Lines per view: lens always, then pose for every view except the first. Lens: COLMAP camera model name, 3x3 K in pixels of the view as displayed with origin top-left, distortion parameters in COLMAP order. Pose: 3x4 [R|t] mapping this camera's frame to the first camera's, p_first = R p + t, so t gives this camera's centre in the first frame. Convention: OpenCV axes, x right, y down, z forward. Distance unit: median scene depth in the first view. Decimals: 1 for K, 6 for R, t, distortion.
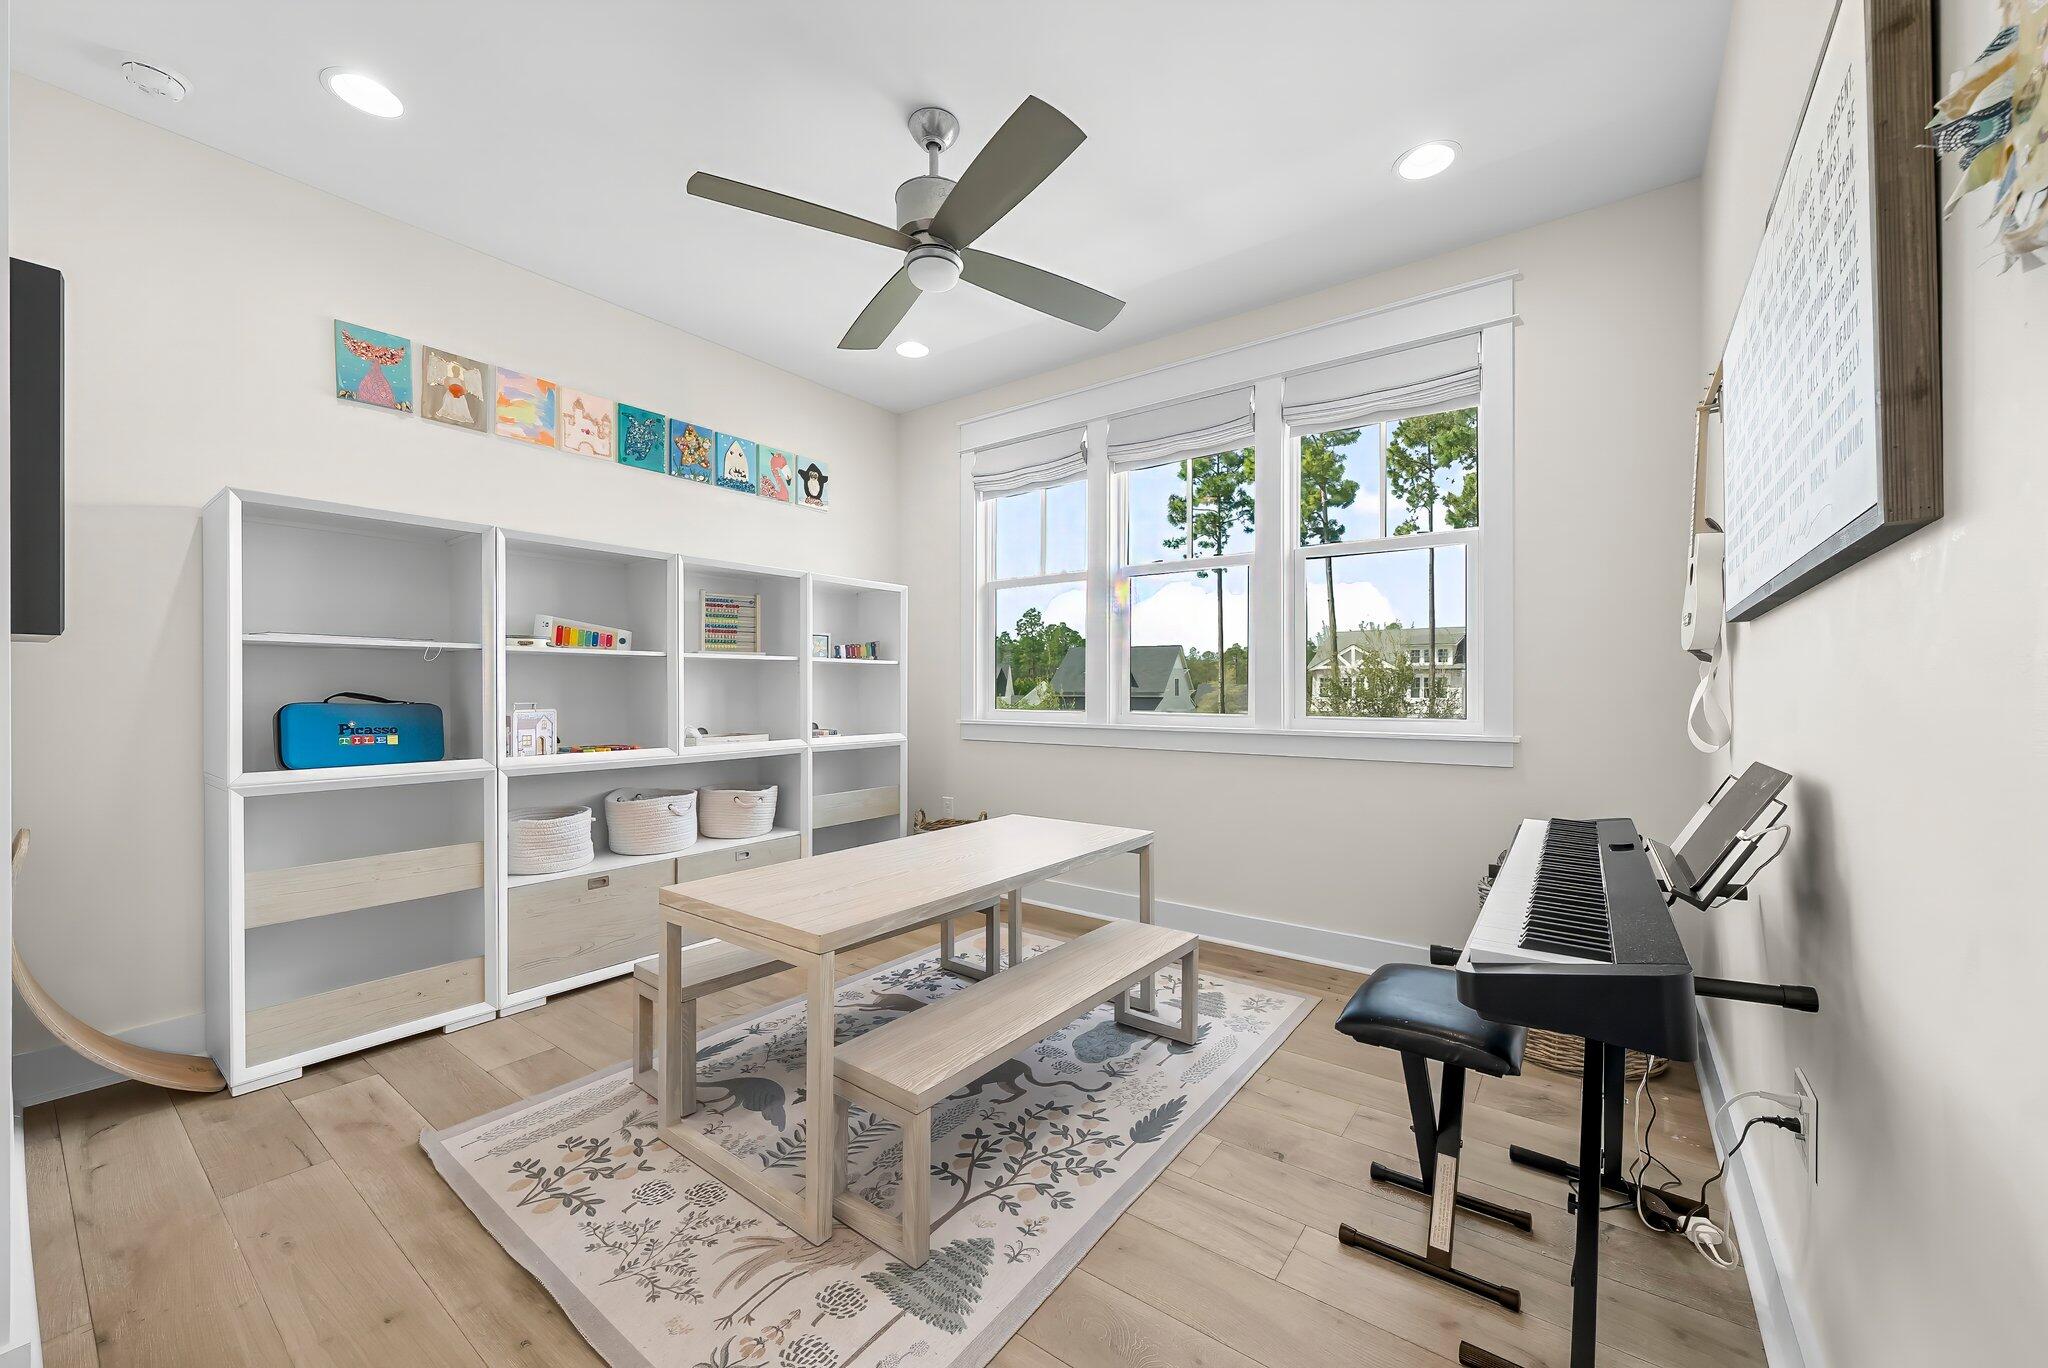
lens RADIAL K [[776.6, 0, 1022.5], [0, 776.6, 696.4], [0, 0, 1]] dist [0.010660, -0.005849]
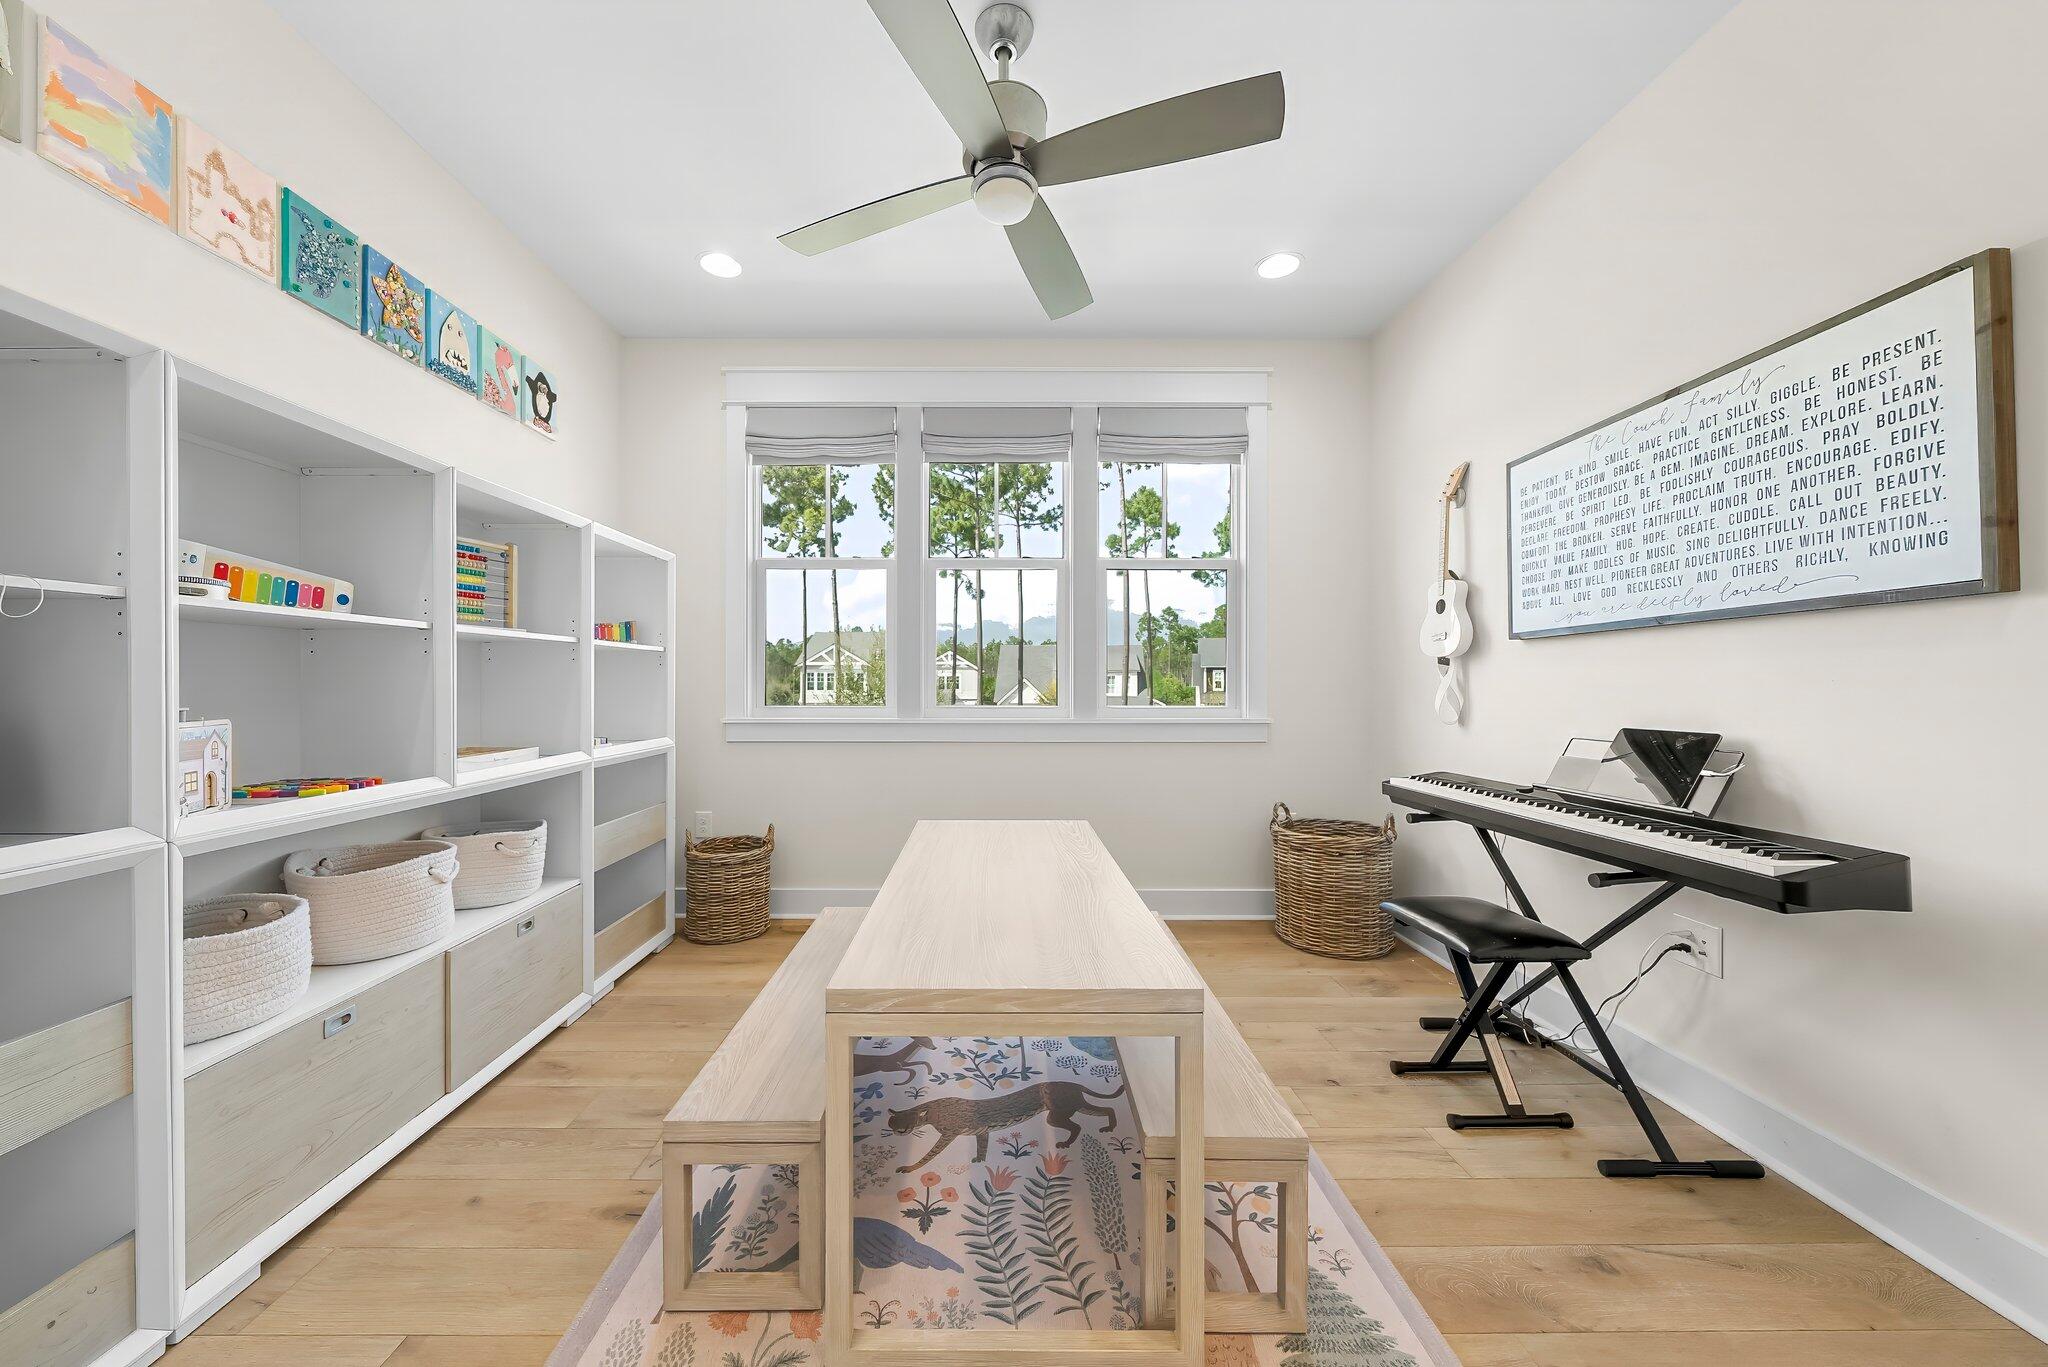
lens RADIAL K [[720.3, 0, 1027.5], [0, 720.3, 687.8], [0, 0, 1]] dist [-0.001306, 0.000023]
pose [[0.797434, -0.003627, 0.603396, -0.408153], [0.005315, 0.999985, -0.001013, -0.001464], [-0.603383, 0.004015, 0.797441, 0.246749]]
